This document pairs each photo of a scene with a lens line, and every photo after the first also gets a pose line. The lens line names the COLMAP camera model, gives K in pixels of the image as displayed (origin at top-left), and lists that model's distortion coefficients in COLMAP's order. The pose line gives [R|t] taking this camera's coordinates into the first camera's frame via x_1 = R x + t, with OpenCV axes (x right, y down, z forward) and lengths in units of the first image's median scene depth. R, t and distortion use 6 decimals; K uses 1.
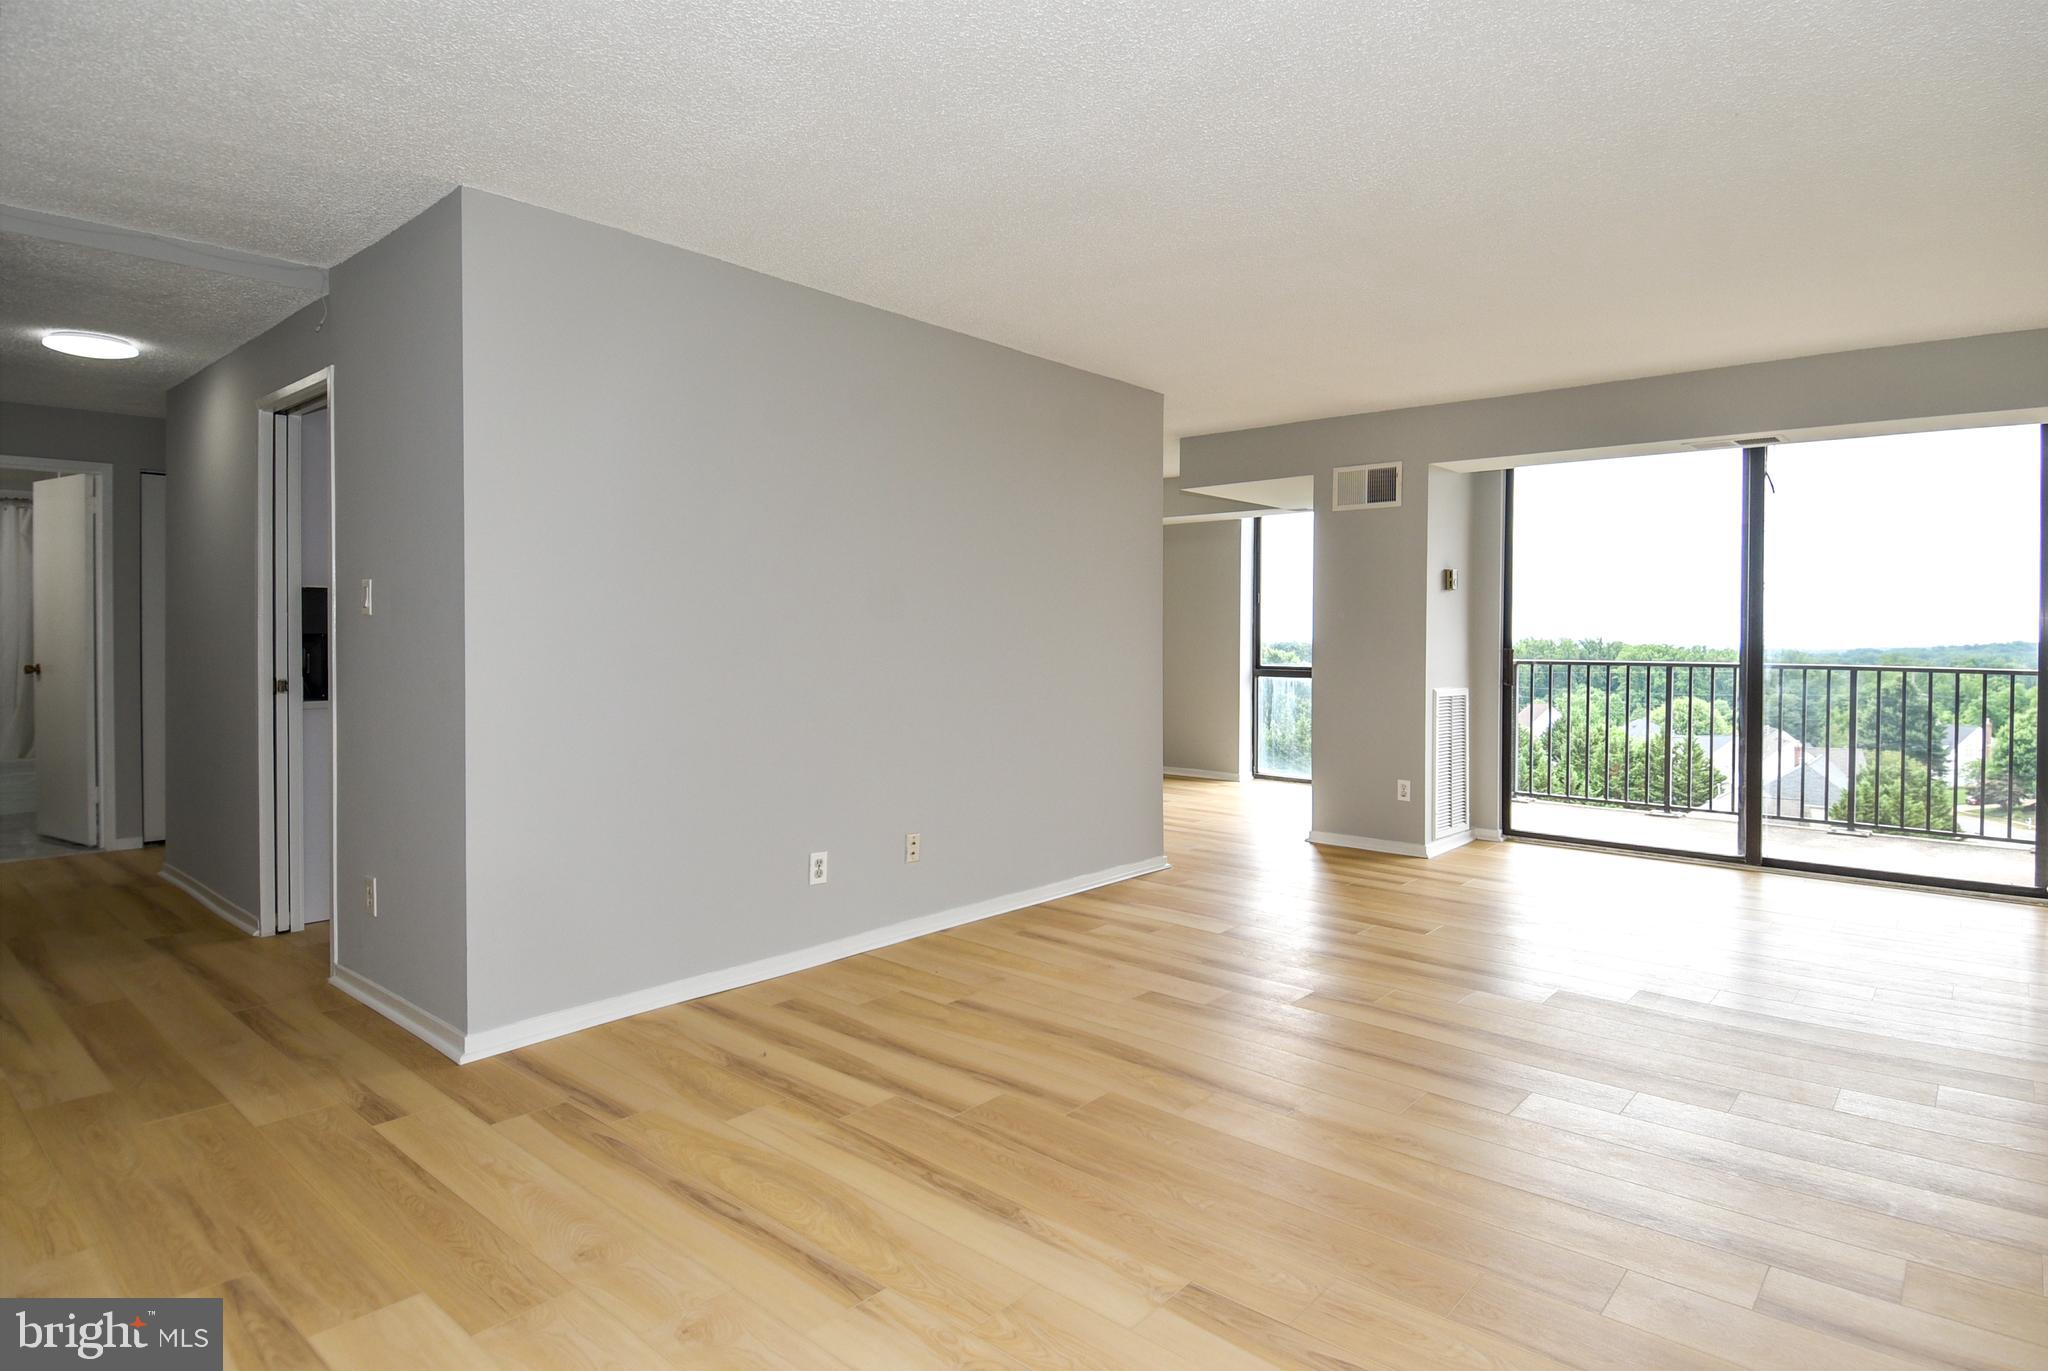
lens RADIAL K [[1057.8, 0, 1016.5], [0, 1057.8, 630.3], [0, 0, 1]] dist [0.052548, -0.036932]
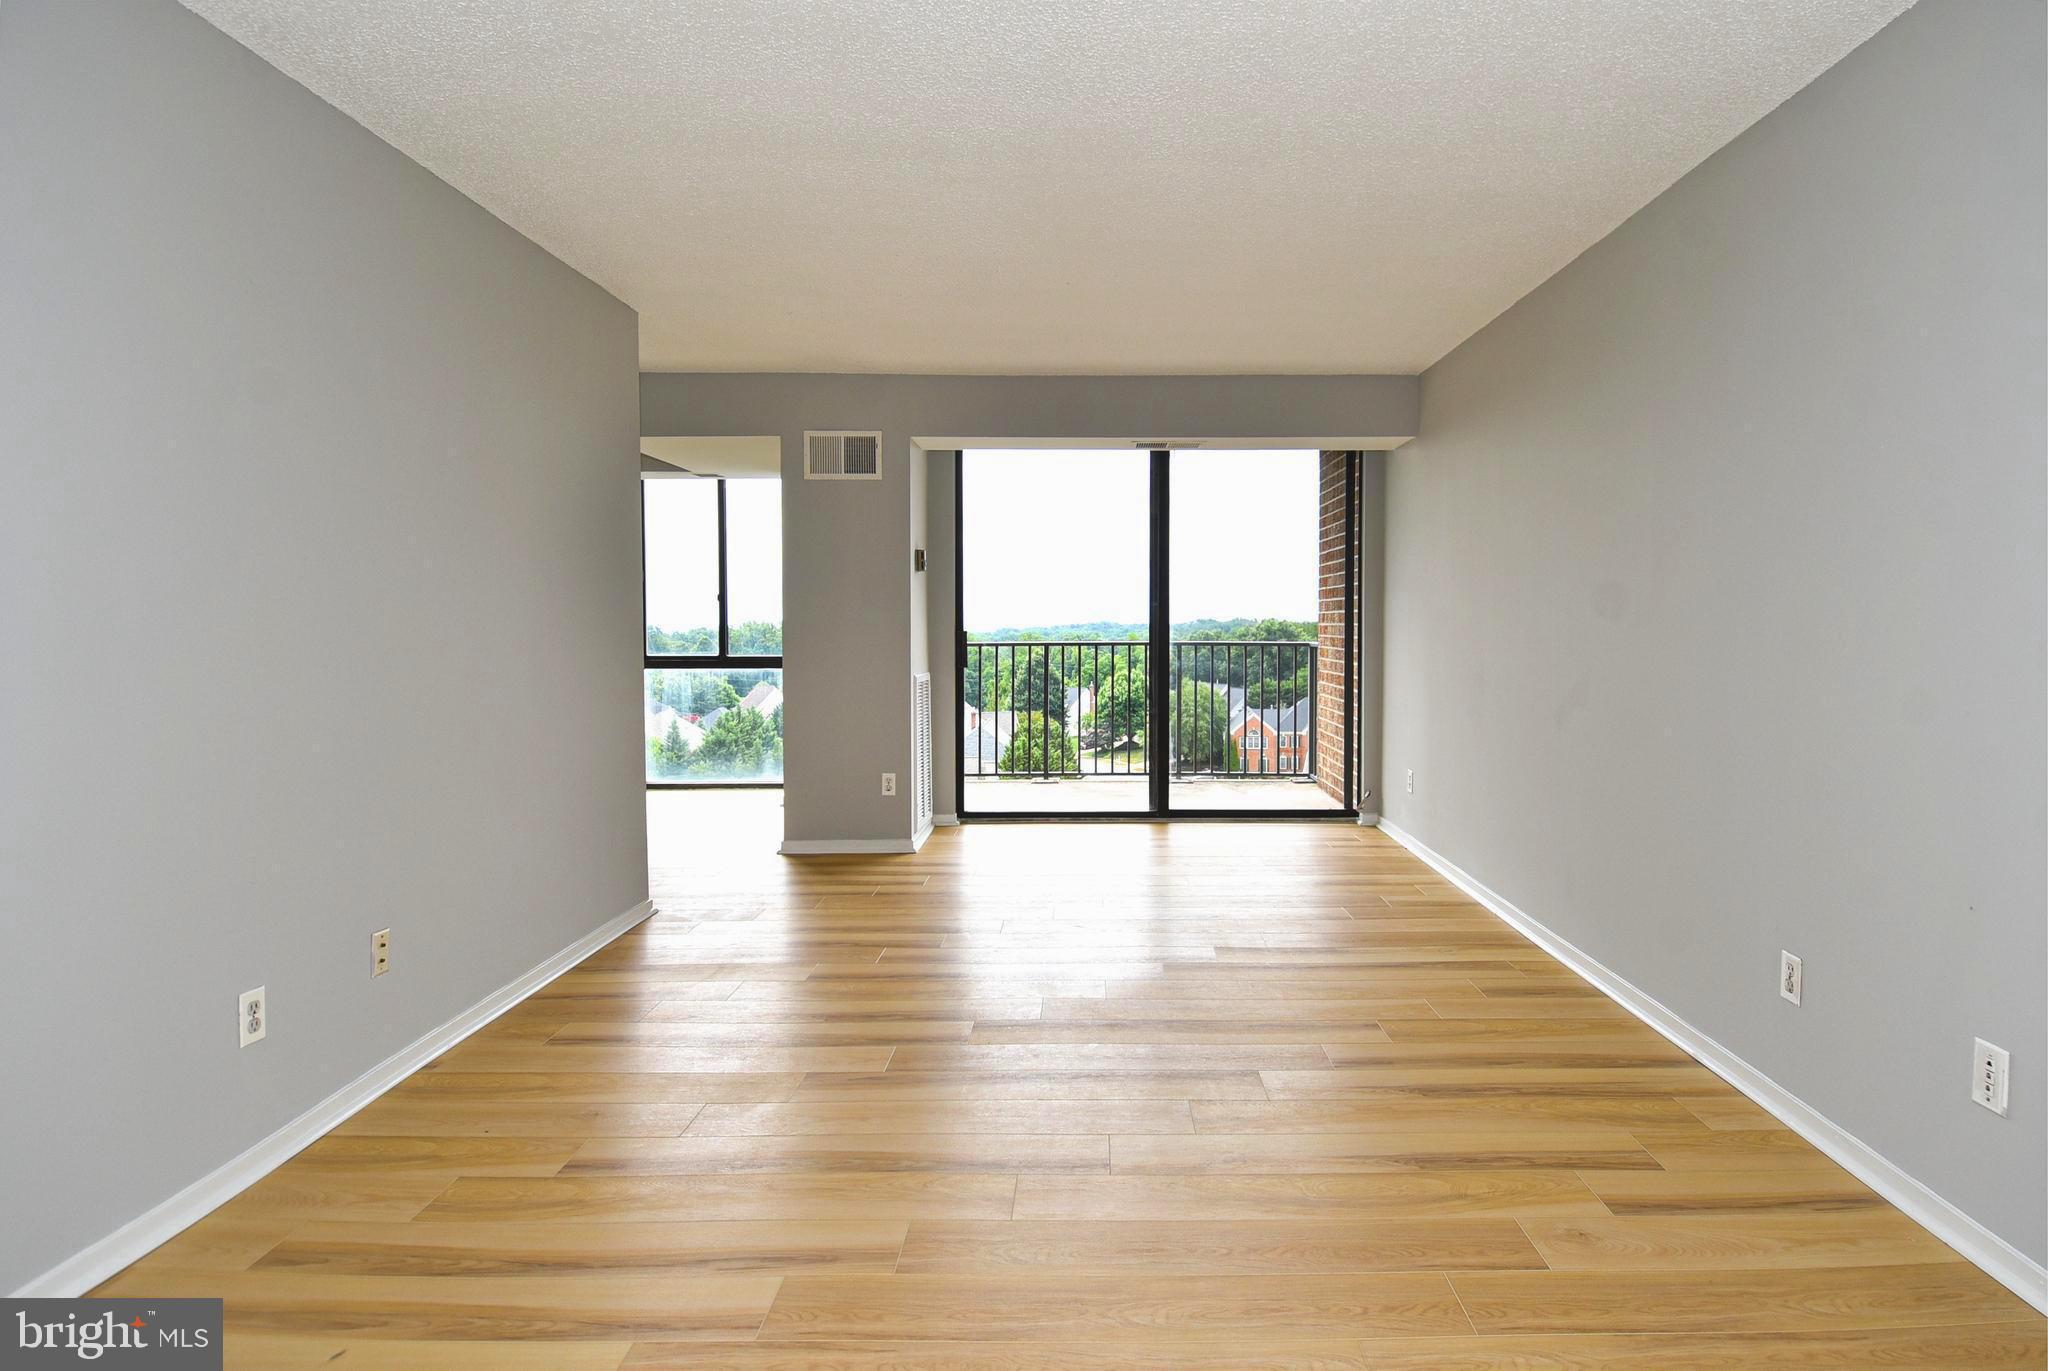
lens RADIAL K [[1129.0, 0, 1047.9], [0, 1129.0, 634.4], [0, 0, 1]] dist [0.055768, -0.060099]
pose [[0.765820, -0.015556, 0.642867, -0.163687], [0.004481, 0.999812, 0.018855, 0.000679], [-0.643040, -0.011558, 0.765746, 0.148708]]
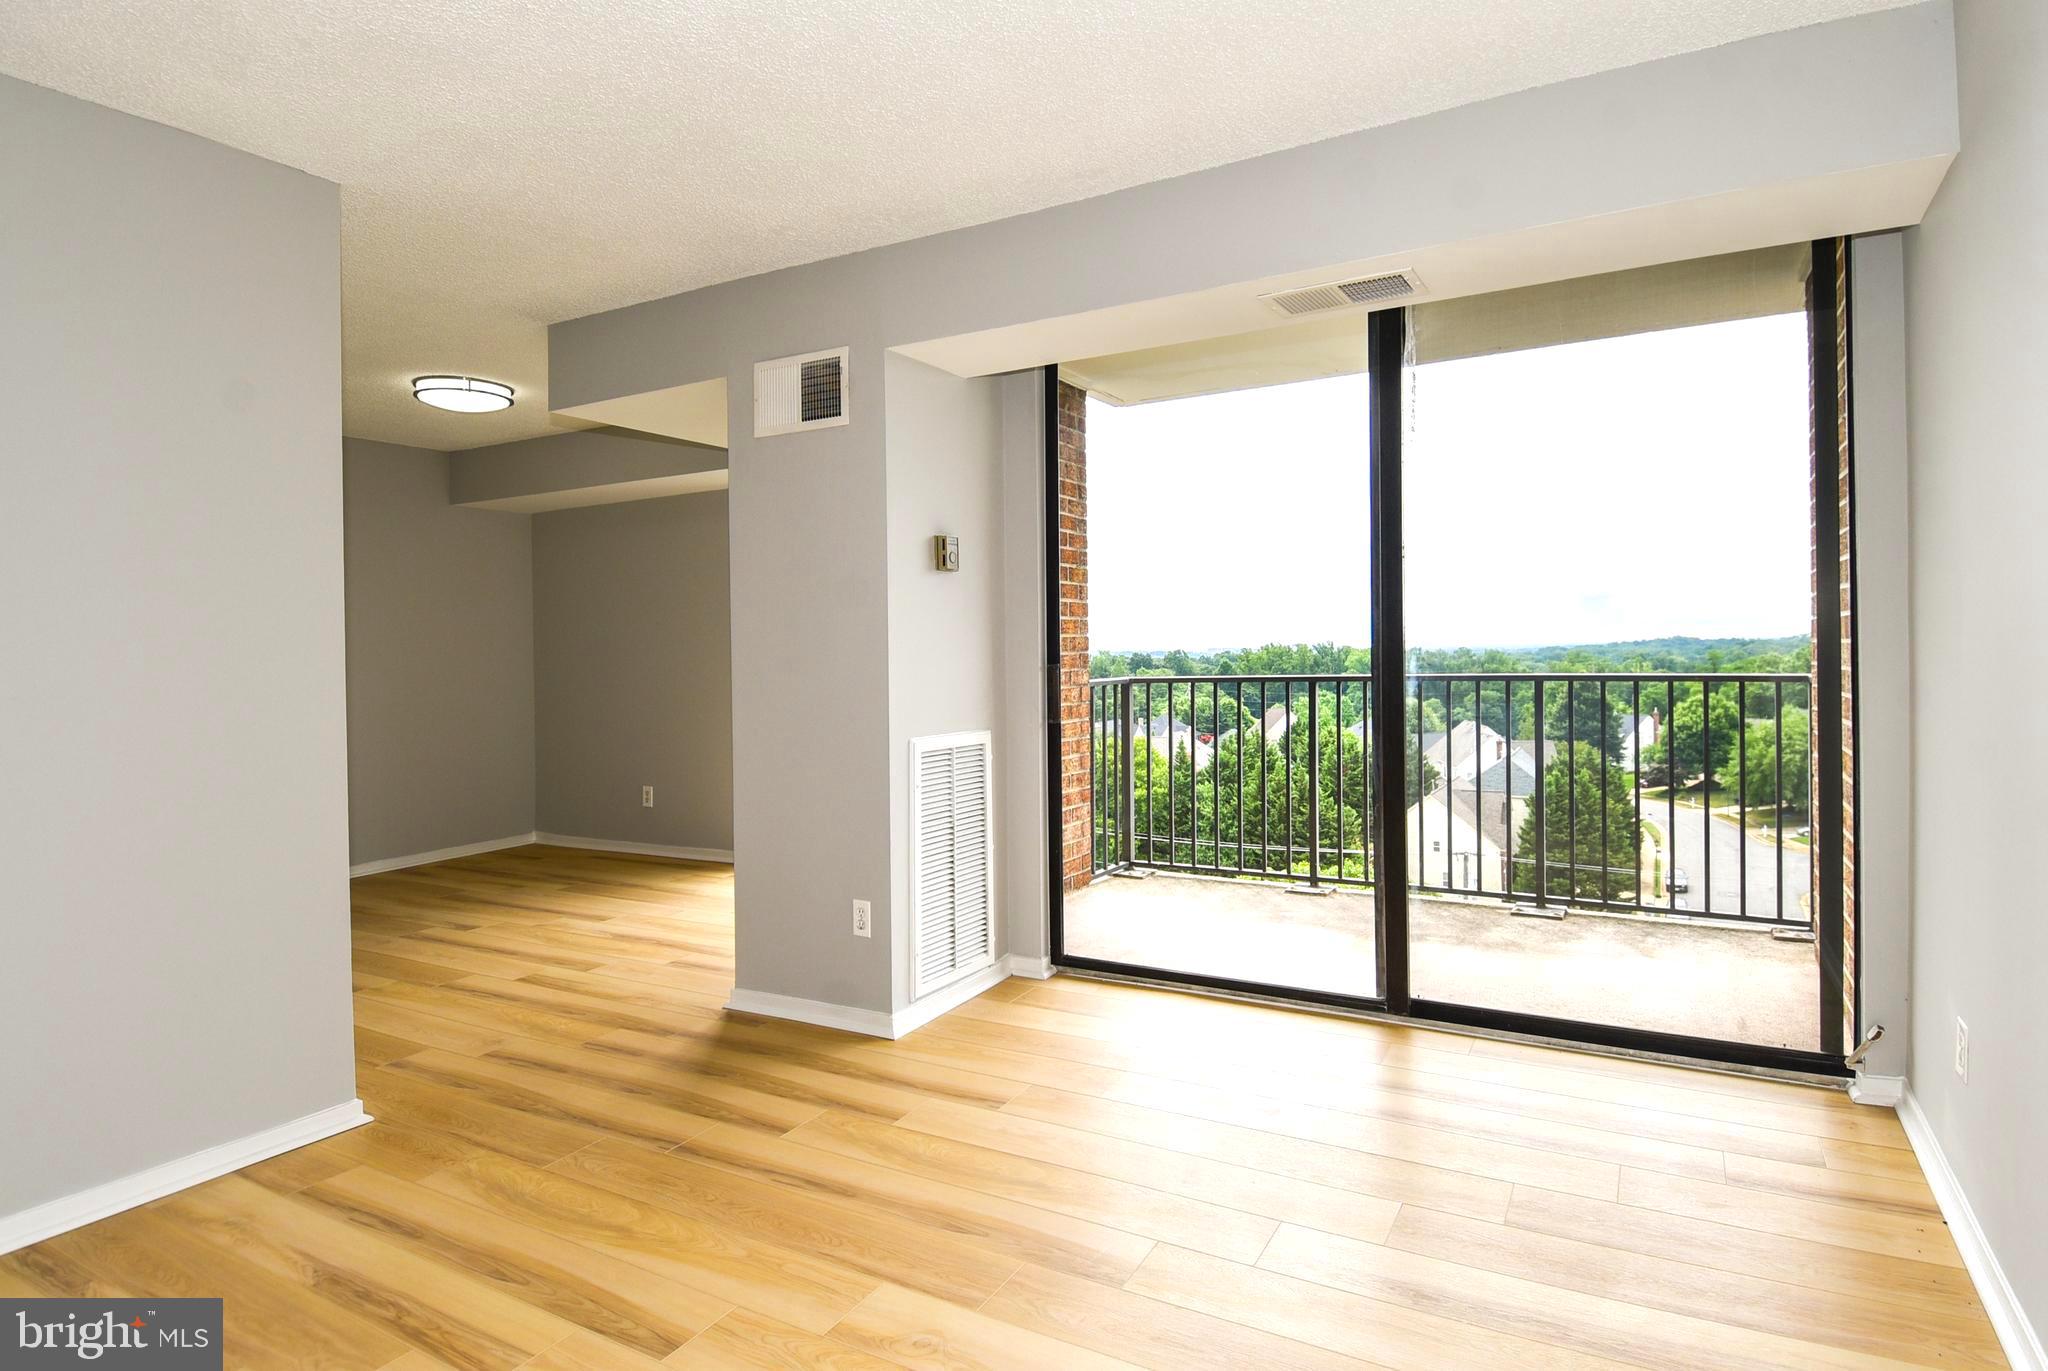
lens RADIAL K [[1119.8, 0, 971.5], [0, 1119.8, 674.7], [0, 0, 1]] dist [0.042508, -0.033077]
pose [[0.981424, -0.030972, 0.189336, 0.306048], [0.026502, 0.999308, 0.026098, 0.004125], [-0.190013, -0.020595, 0.981565, 0.388941]]
